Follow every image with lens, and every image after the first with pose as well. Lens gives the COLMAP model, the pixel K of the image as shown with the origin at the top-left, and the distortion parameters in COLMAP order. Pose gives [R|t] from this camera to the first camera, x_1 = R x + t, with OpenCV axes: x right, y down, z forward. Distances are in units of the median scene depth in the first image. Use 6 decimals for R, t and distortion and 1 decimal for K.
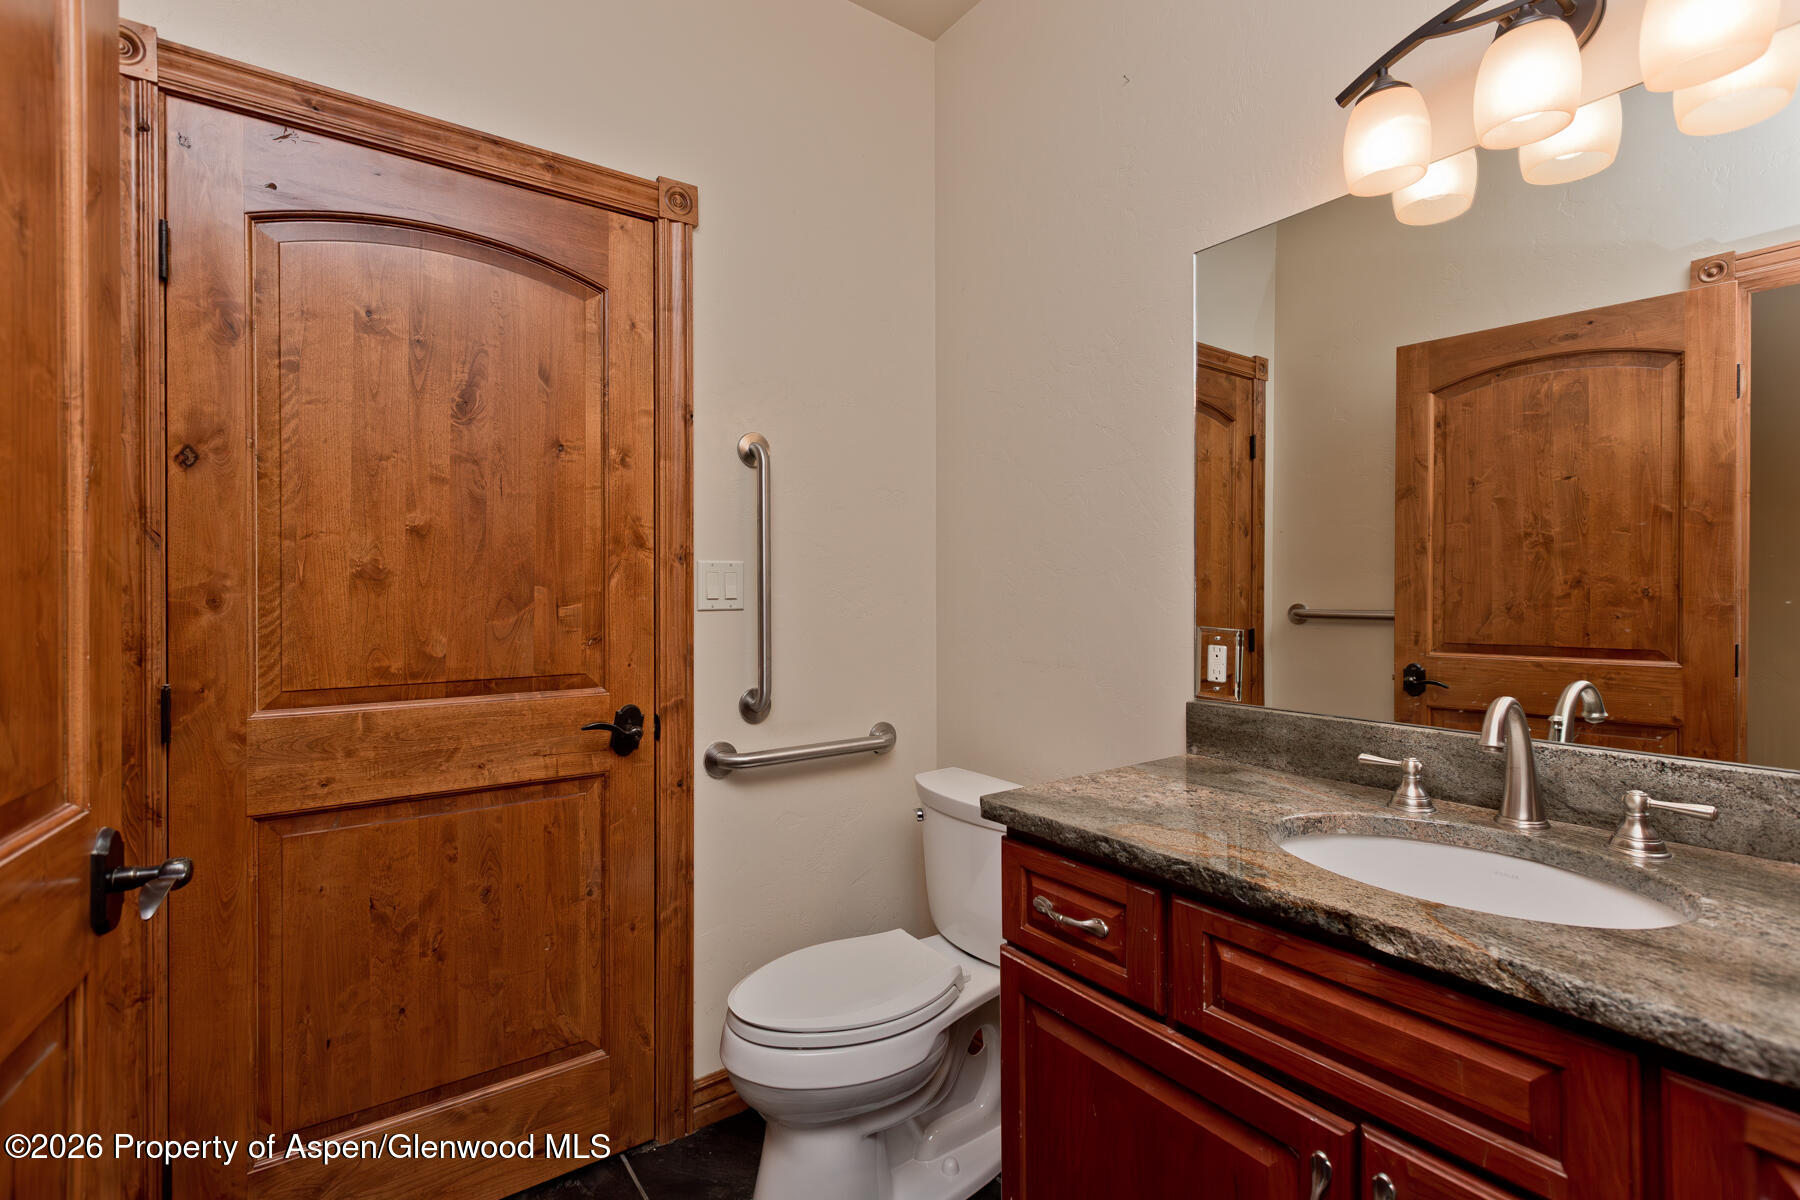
lens RADIAL K [[809.6, 0, 890.1], [0, 809.6, 585.4], [0, 0, 1]] dist [-0.002422, 0.000389]
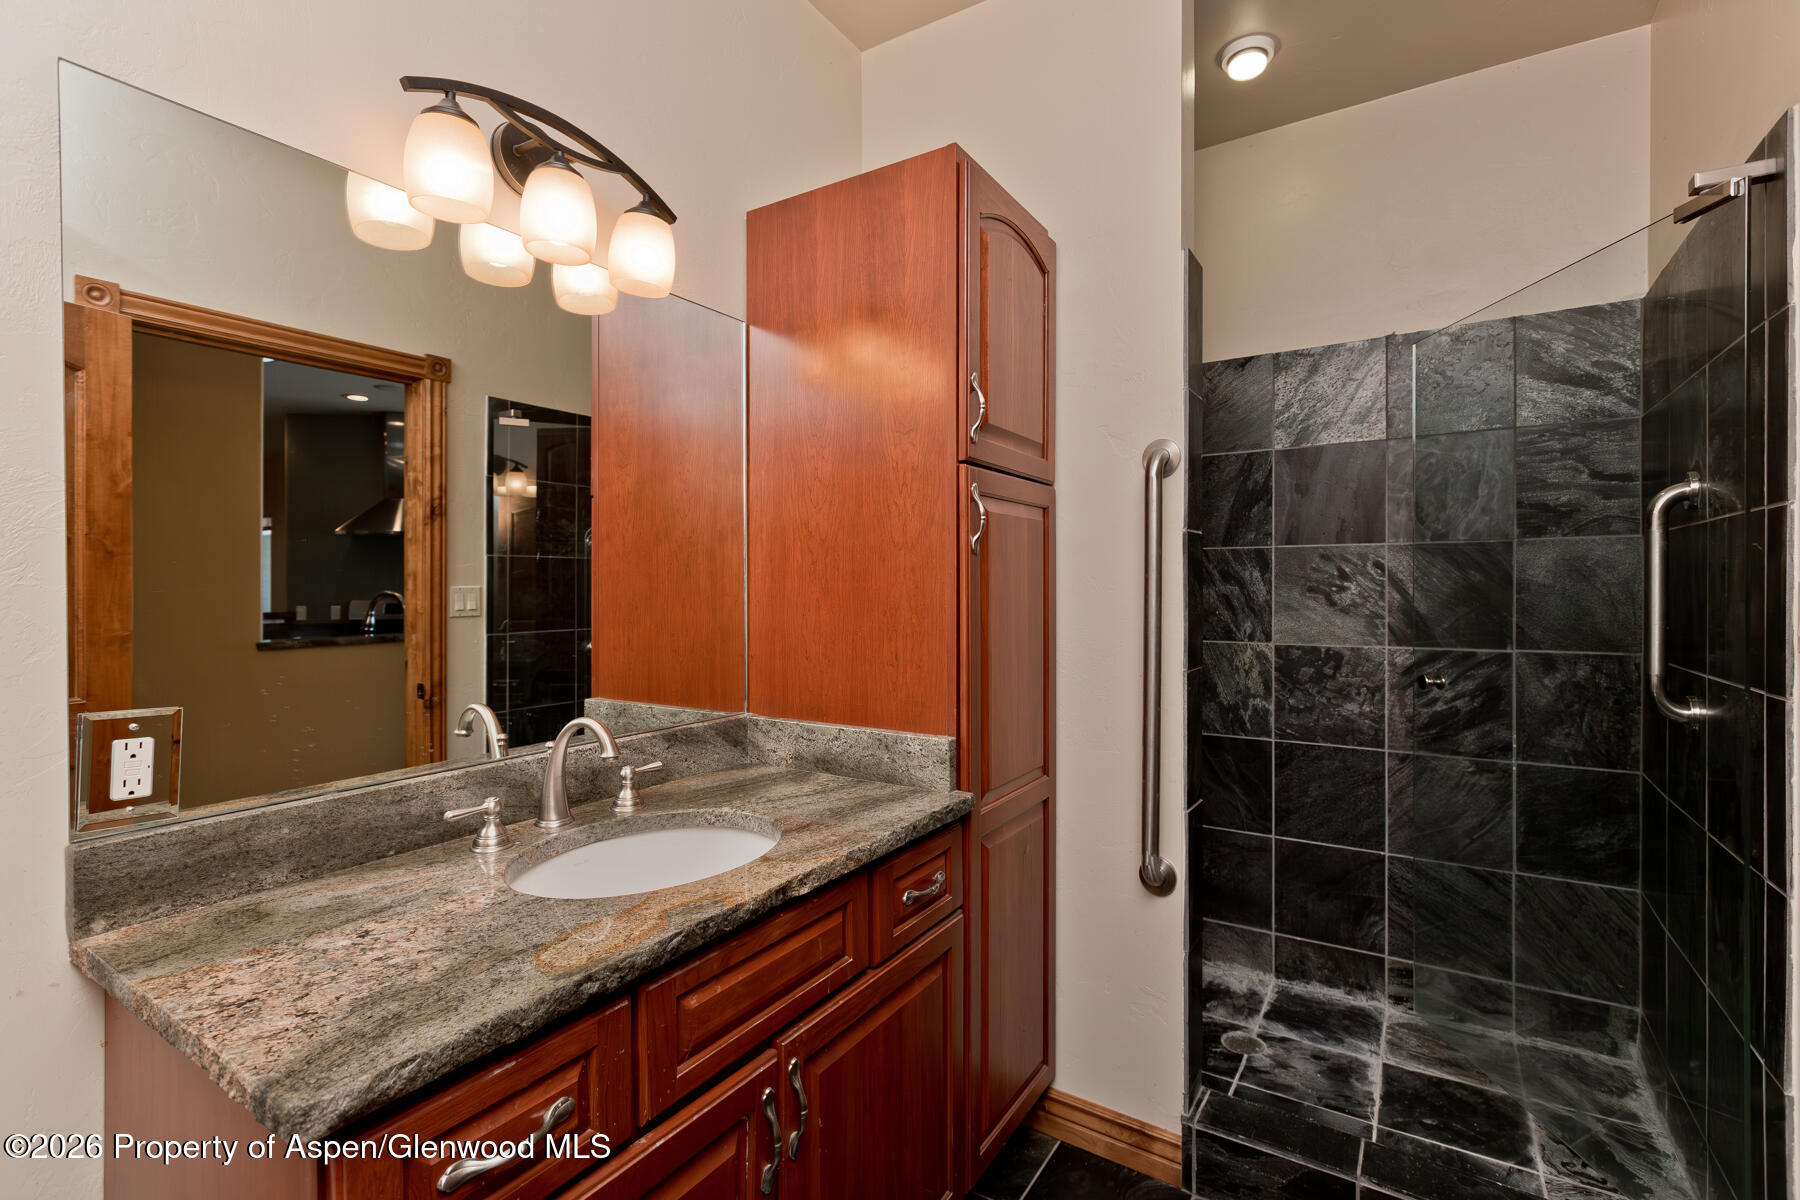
lens RADIAL K [[809.6, 0, 894.4], [0, 809.6, 596.0], [0, 0, 1]] dist [-0.002422, 0.000389]
pose [[-0.361317, -0.003159, 0.932438, -0.616280], [0.006333, 0.999963, 0.005842, -0.056544], [-0.932421, 0.008016, -0.361284, 1.119331]]
